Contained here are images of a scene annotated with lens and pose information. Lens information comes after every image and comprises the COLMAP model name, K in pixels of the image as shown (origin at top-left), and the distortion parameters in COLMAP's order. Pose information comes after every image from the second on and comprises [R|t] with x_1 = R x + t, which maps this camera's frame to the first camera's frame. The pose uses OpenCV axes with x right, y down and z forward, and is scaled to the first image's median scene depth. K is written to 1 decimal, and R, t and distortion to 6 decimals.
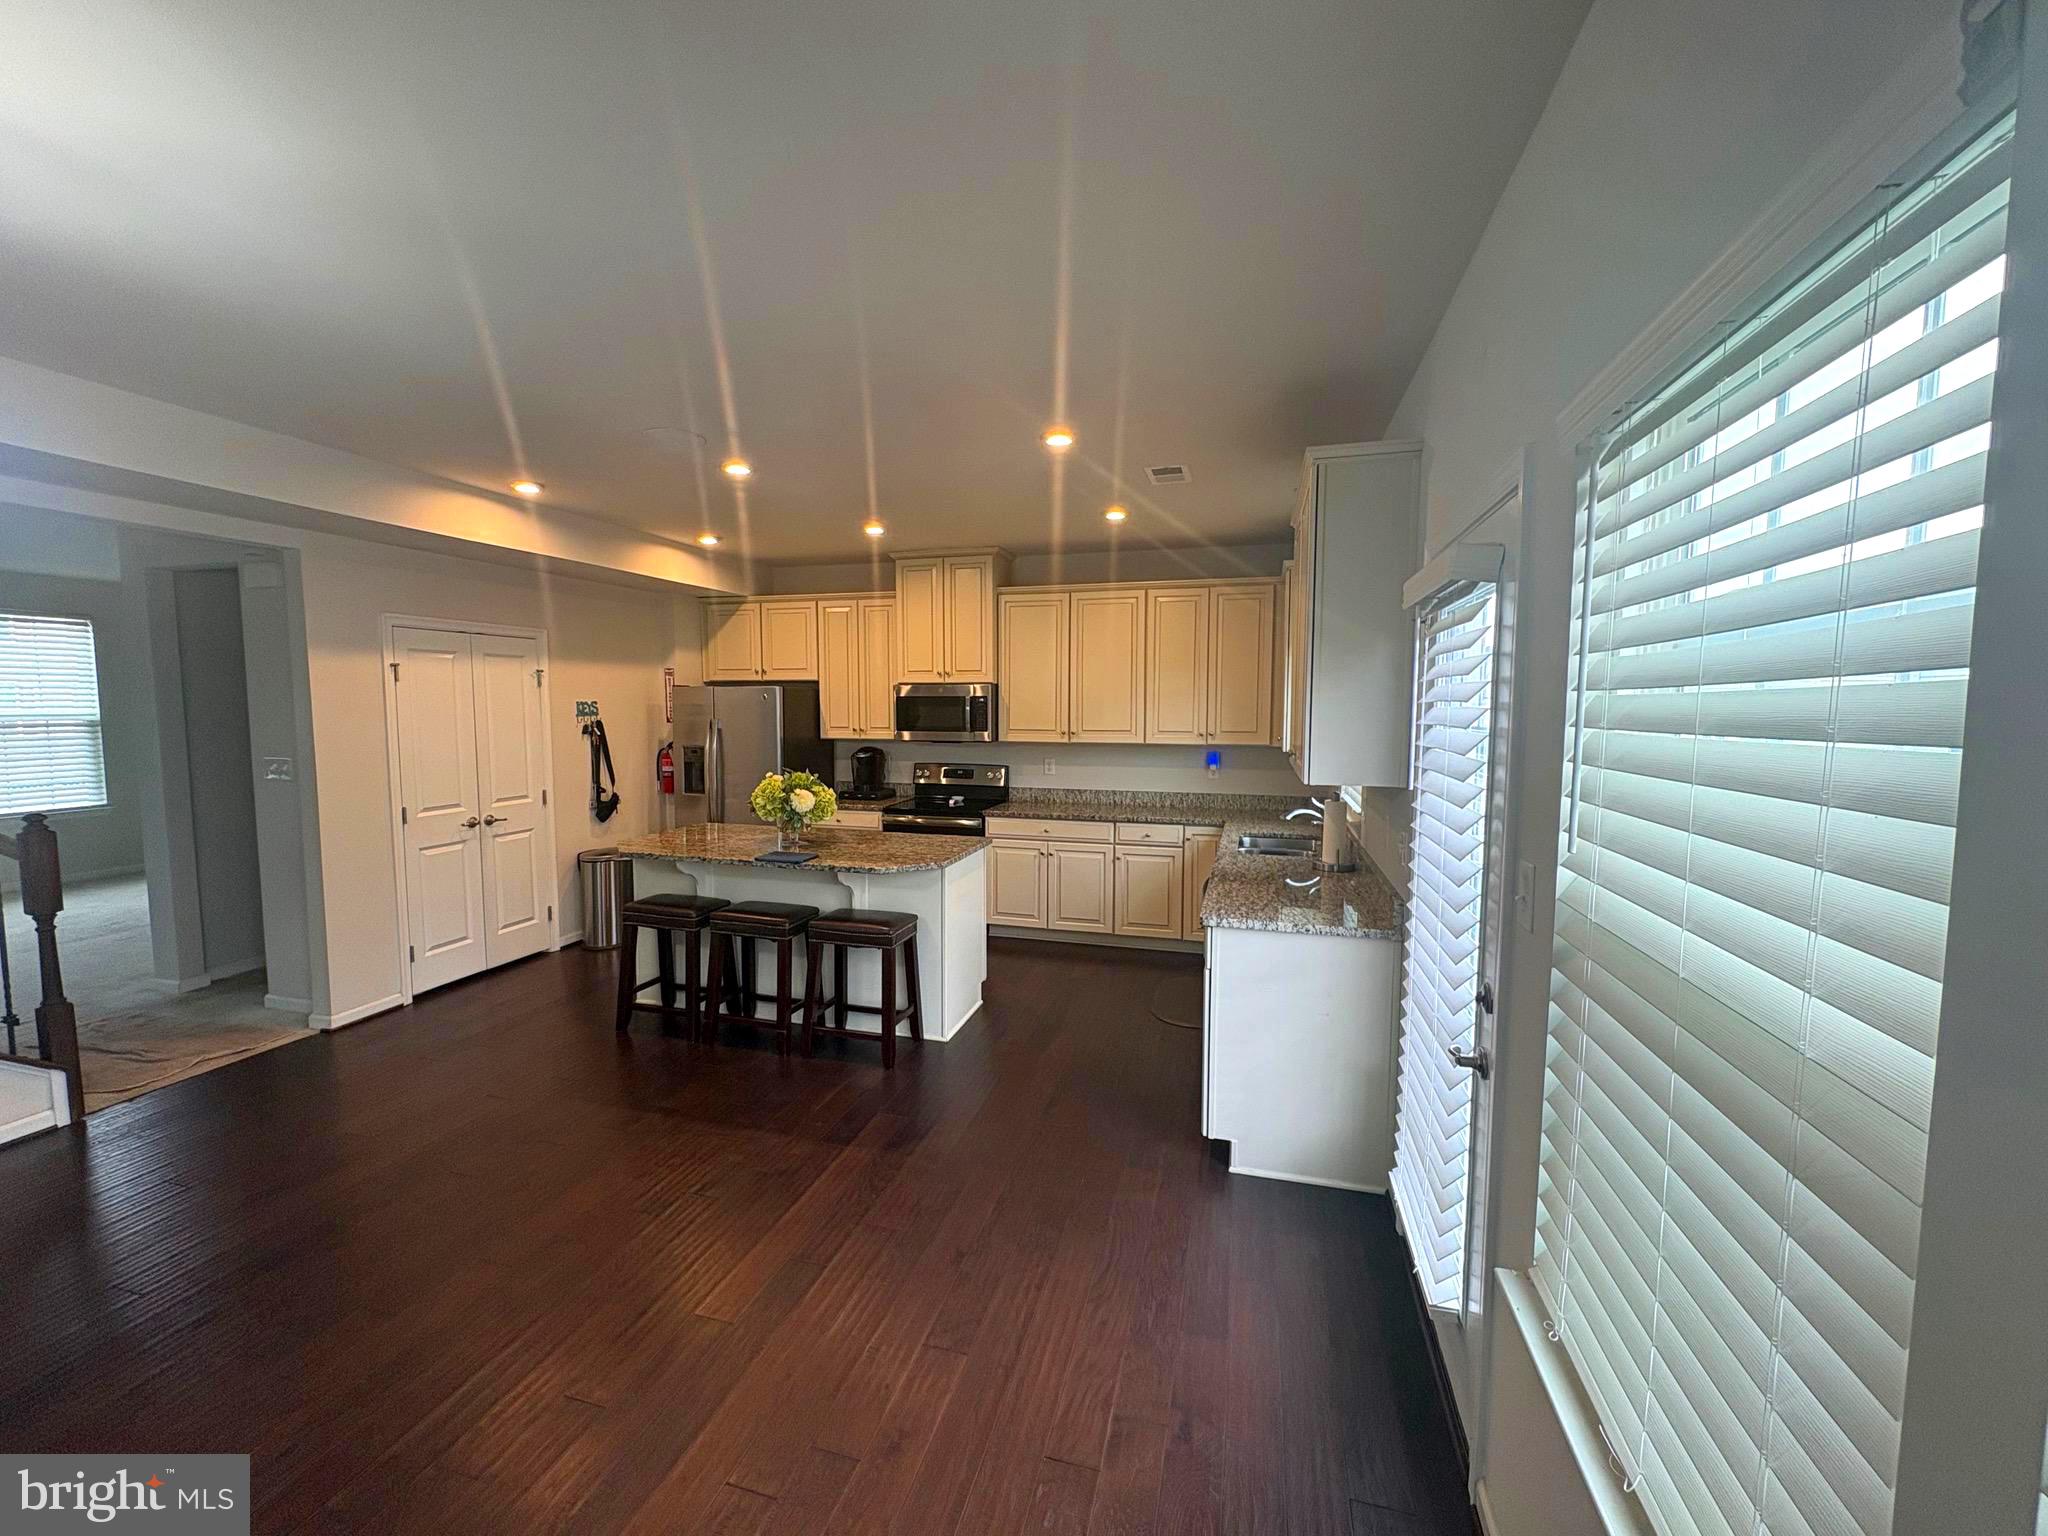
lens RADIAL K [[815.4, 0, 1022.0], [0, 815.4, 769.5], [0, 0, 1]] dist [-0.002213, -0.000066]
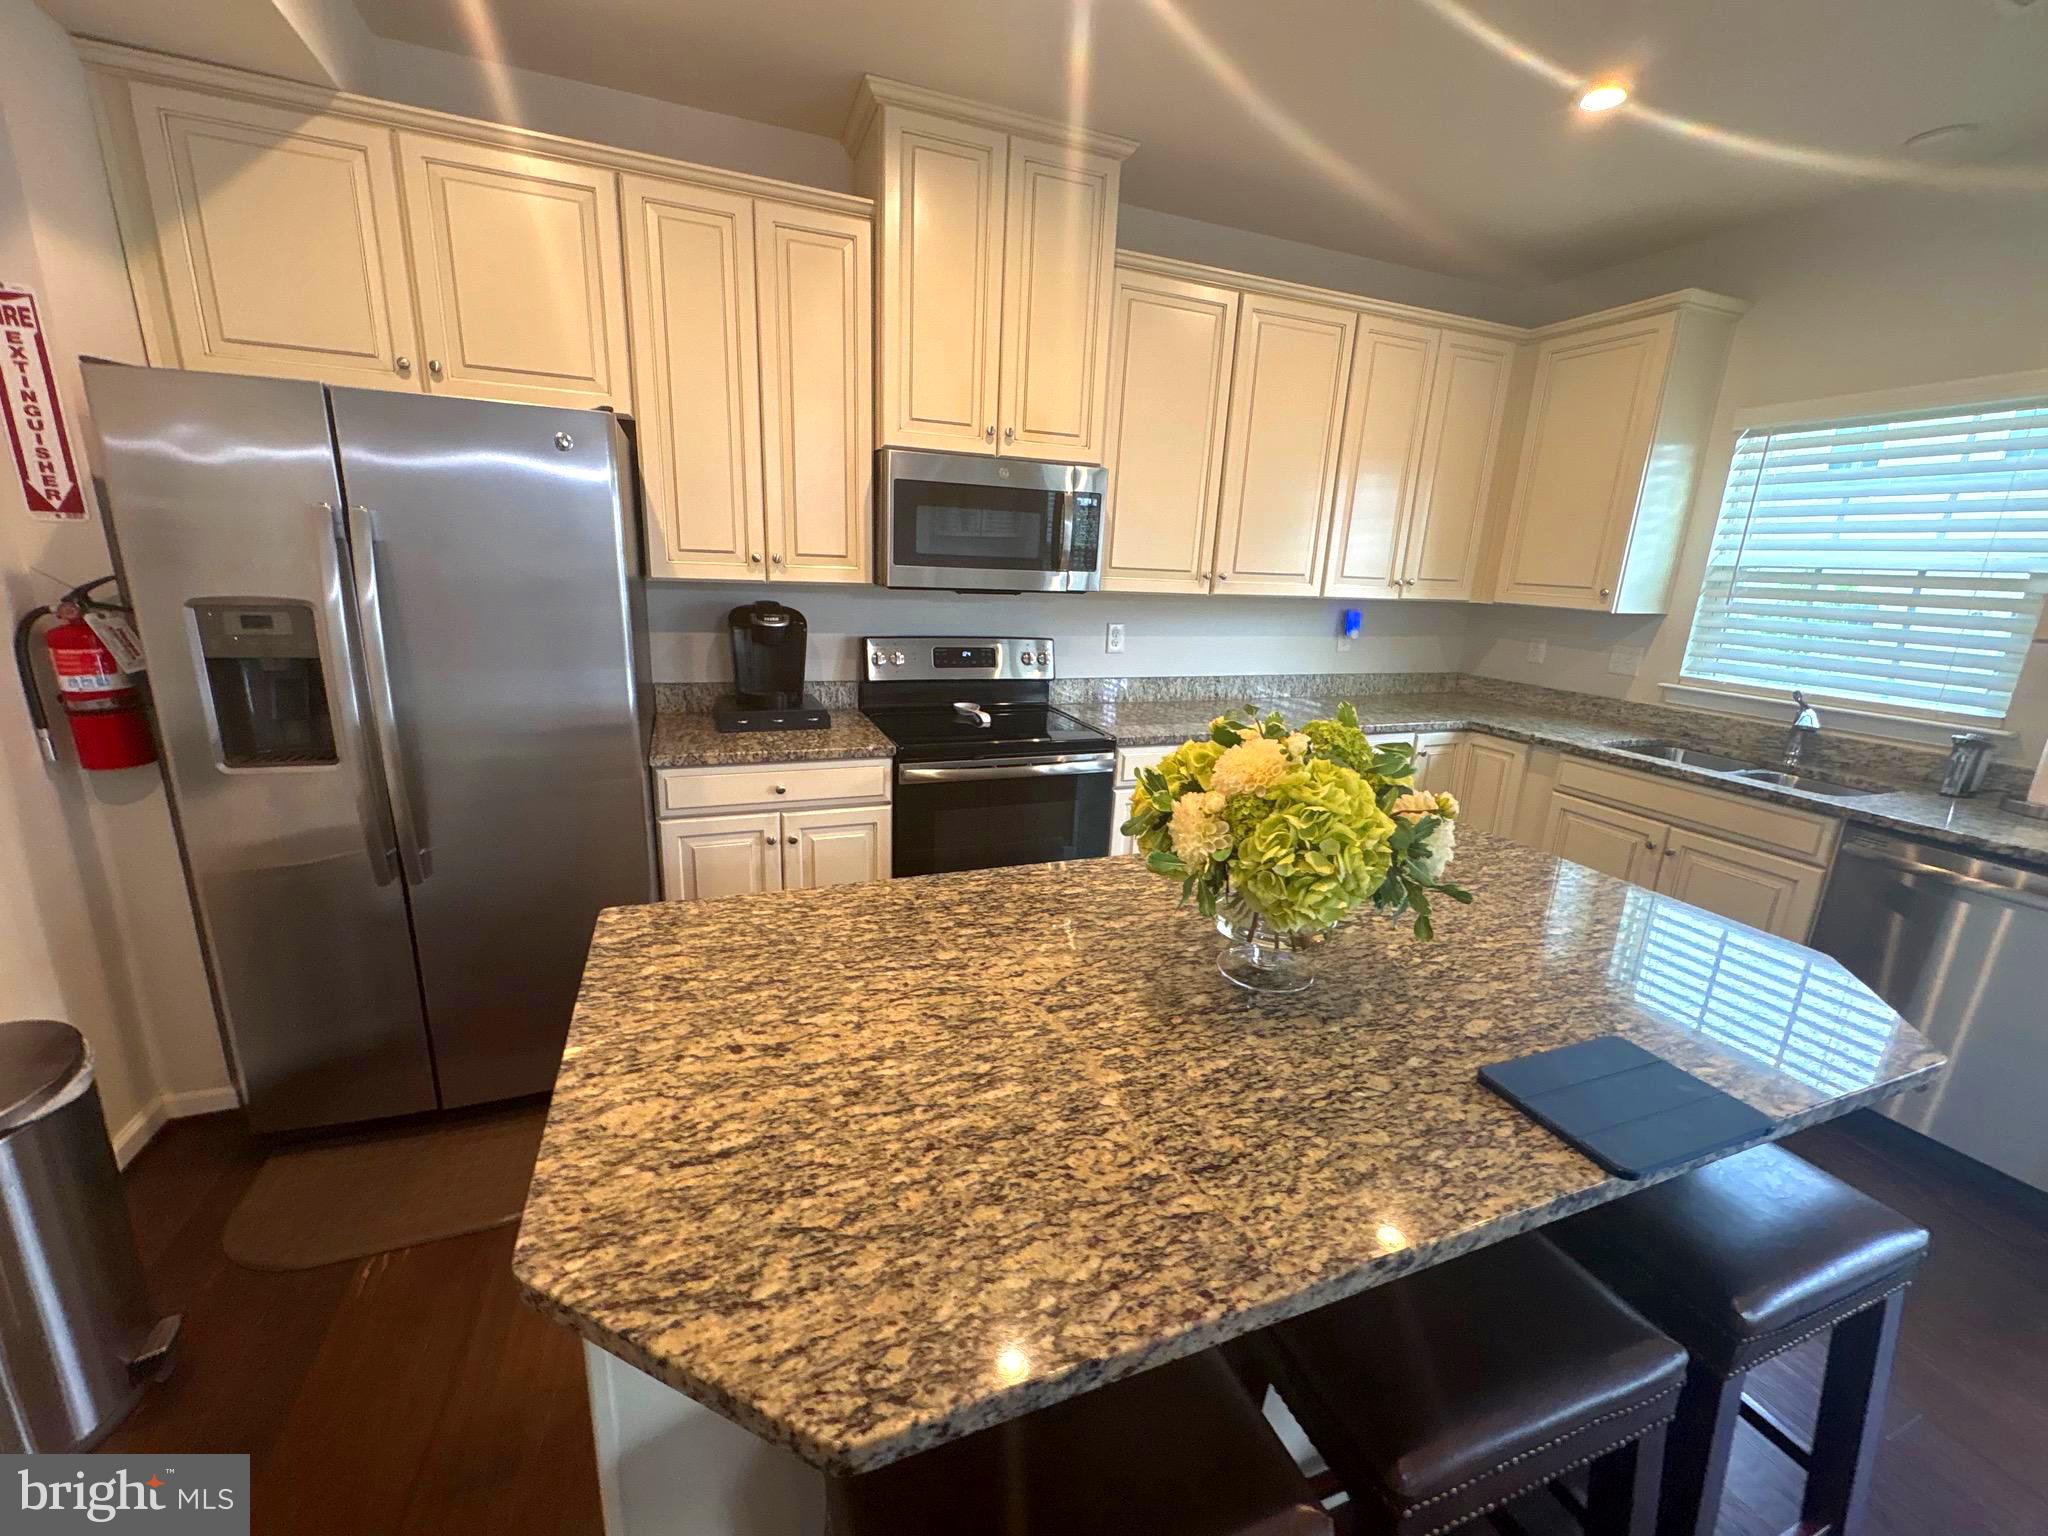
lens RADIAL K [[815.4, 0, 1014.3], [0, 815.4, 768.2], [0, 0, 1]] dist [-0.002213, -0.000066]
pose [[0.793727, -0.122941, 0.595721, -0.368900], [0.008986, 0.981625, 0.190609, -0.023301], [-0.608208, -0.145938, 0.780247, 0.615160]]
